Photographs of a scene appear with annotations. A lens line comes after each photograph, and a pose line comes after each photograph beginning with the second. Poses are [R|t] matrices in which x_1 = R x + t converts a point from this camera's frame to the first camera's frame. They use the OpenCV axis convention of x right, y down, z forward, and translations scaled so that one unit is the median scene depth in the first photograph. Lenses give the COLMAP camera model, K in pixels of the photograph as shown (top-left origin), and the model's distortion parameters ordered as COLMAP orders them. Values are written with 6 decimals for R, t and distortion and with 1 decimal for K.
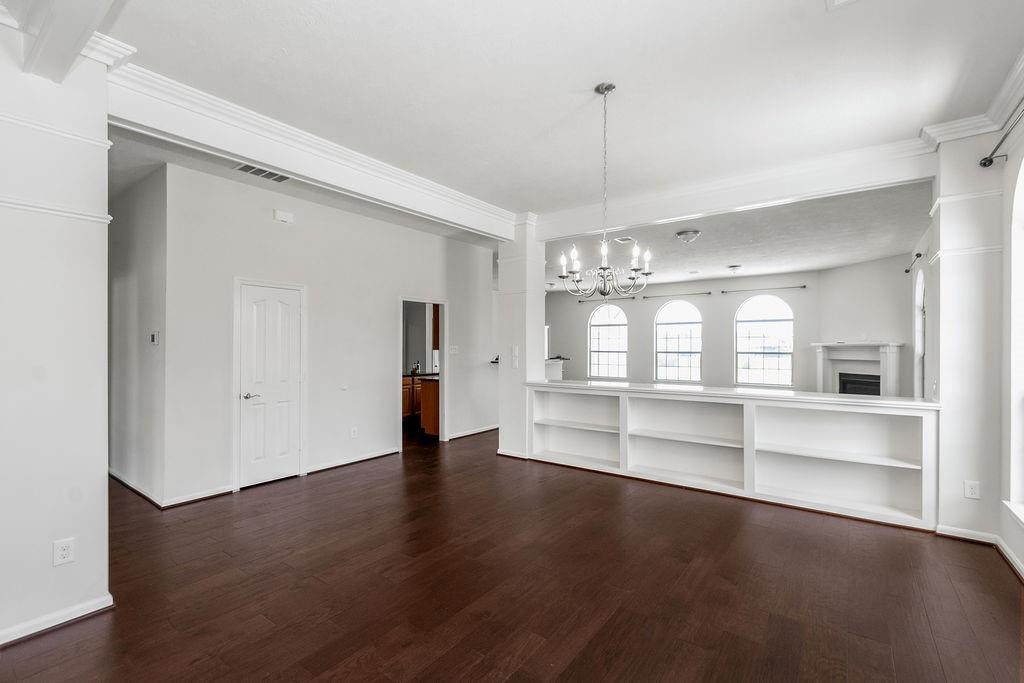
lens RADIAL K [[459.8, 0, 513.5], [0, 459.8, 344.8], [0, 0, 1]] dist [-0.000746, -0.001375]
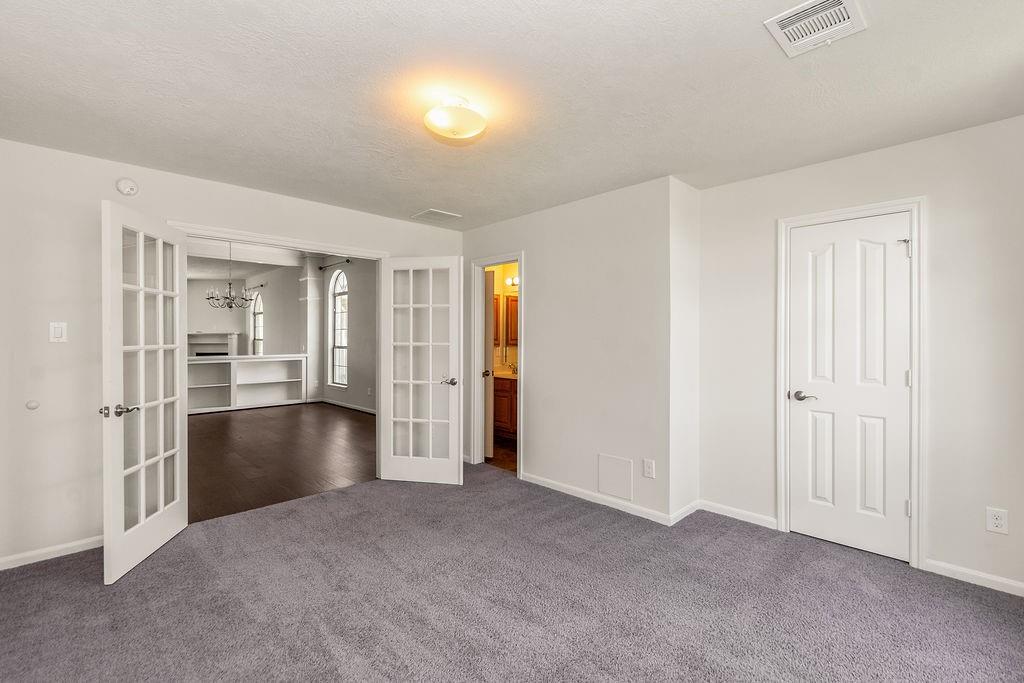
lens RADIAL K [[459.8, 0, 513.5], [0, 459.8, 344.8], [0, 0, 1]] dist [-0.000746, -0.001375]
pose [[0.172804, -0.015955, 0.984827, -1.227806], [-0.002444, 0.999859, 0.016628, 0.020182], [-0.984953, -0.005280, 0.172741, -0.526929]]
